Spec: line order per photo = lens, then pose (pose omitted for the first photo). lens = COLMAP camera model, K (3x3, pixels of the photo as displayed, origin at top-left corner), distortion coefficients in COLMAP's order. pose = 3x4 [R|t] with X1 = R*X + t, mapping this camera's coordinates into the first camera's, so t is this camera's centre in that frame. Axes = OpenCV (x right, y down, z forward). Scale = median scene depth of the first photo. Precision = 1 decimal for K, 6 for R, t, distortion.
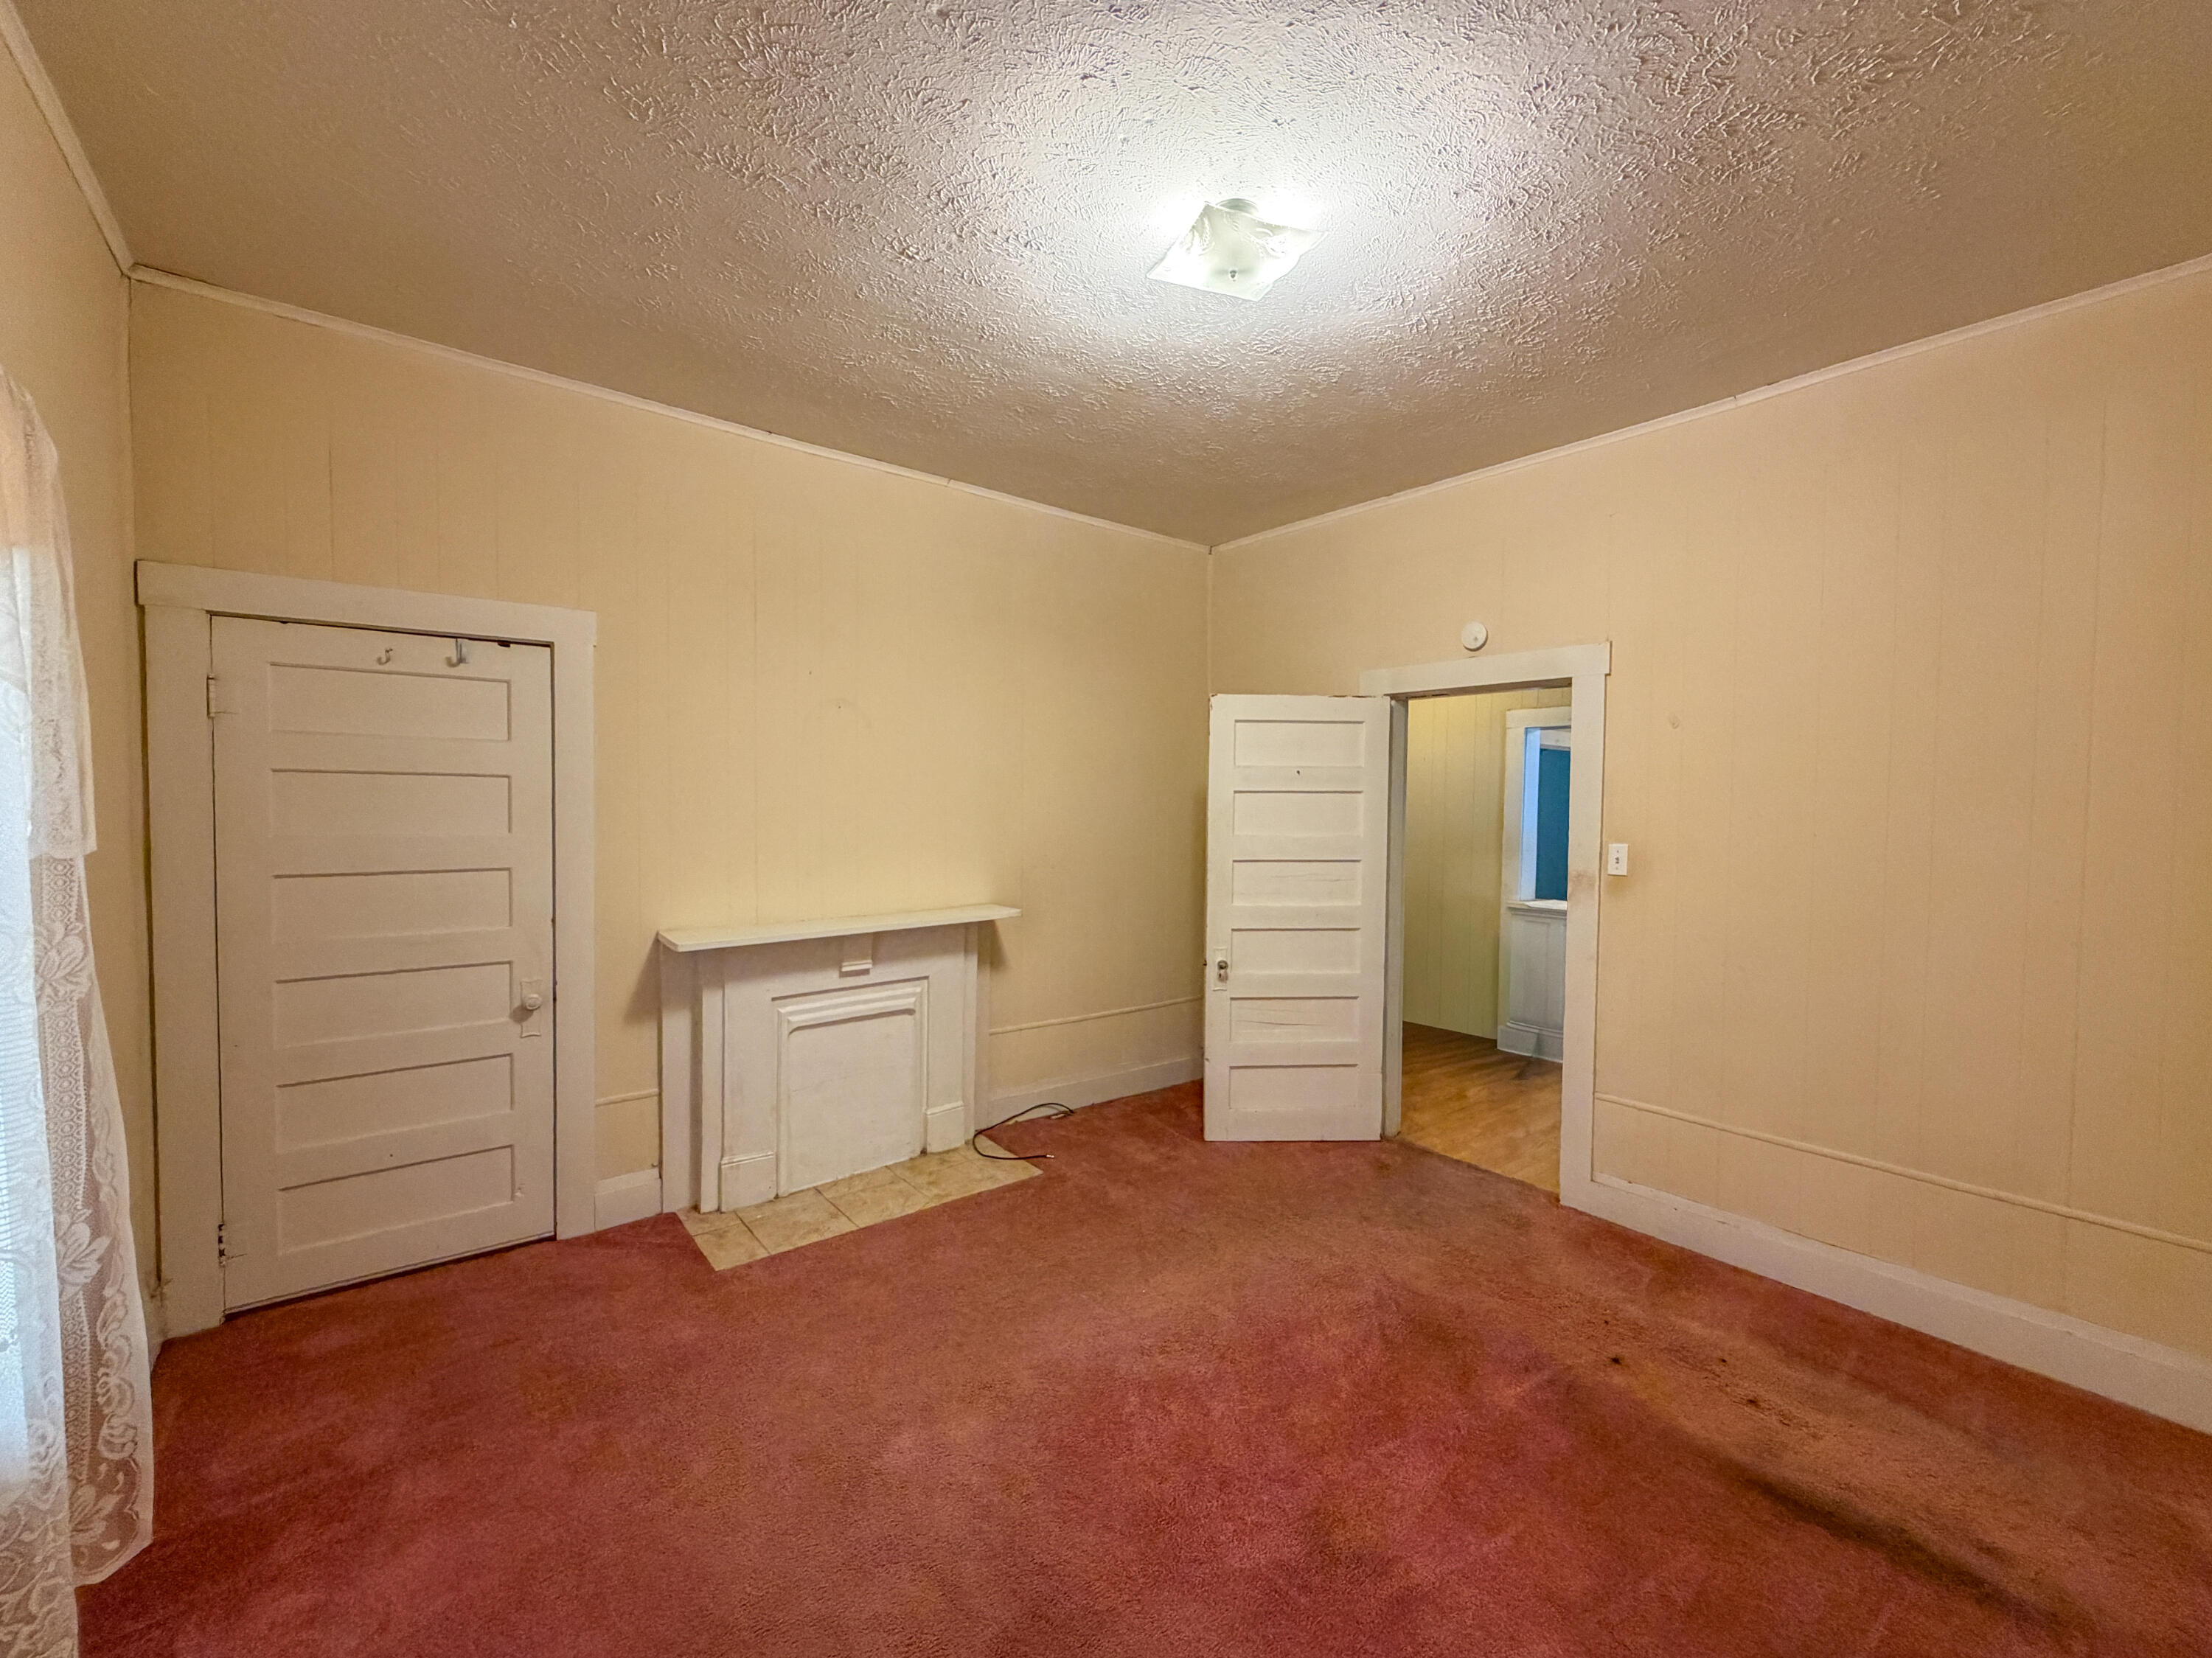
lens RADIAL K [[912.6, 0, 1106.0], [0, 912.6, 829.0], [0, 0, 1]] dist [0.001402, -0.000077]
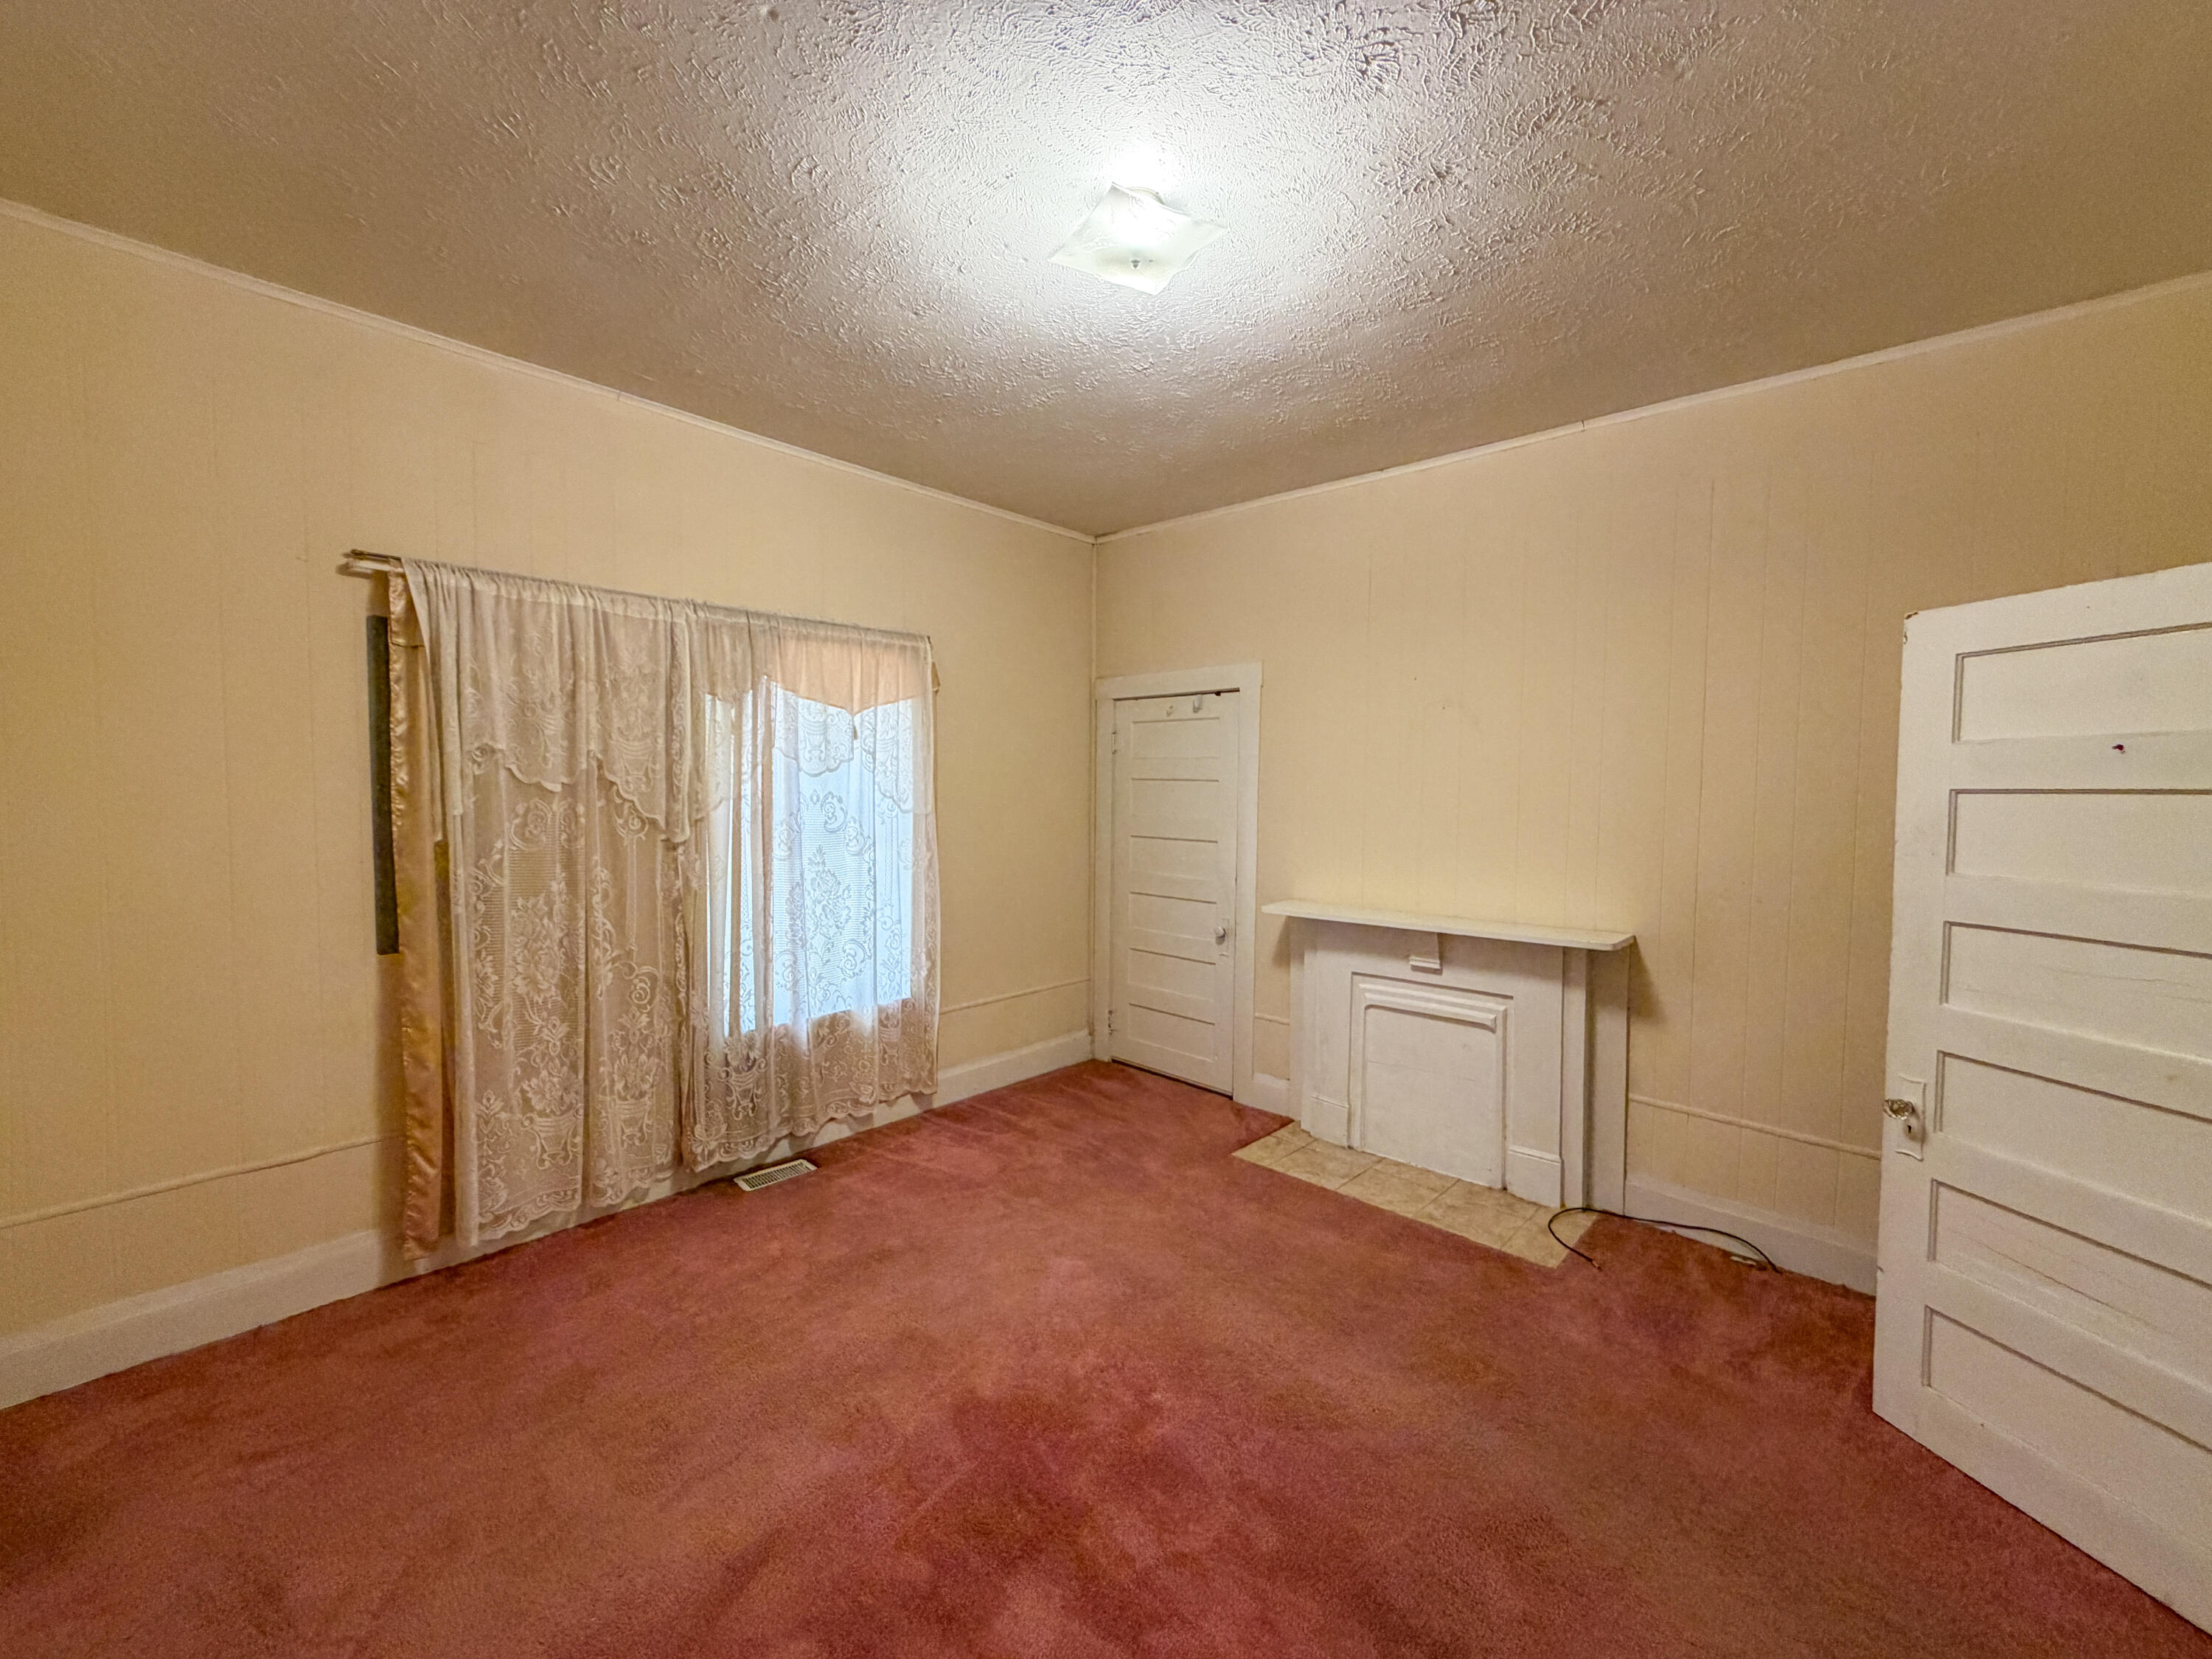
lens RADIAL K [[912.7, 0, 1106.0], [0, 912.7, 829.5], [0, 0, 1]] dist [0.001402, -0.000077]
pose [[0.132182, 0.041124, -0.990372, 0.669970], [-0.043005, 0.998436, 0.035720, -0.018751], [0.990292, 0.037869, 0.133744, 0.501019]]
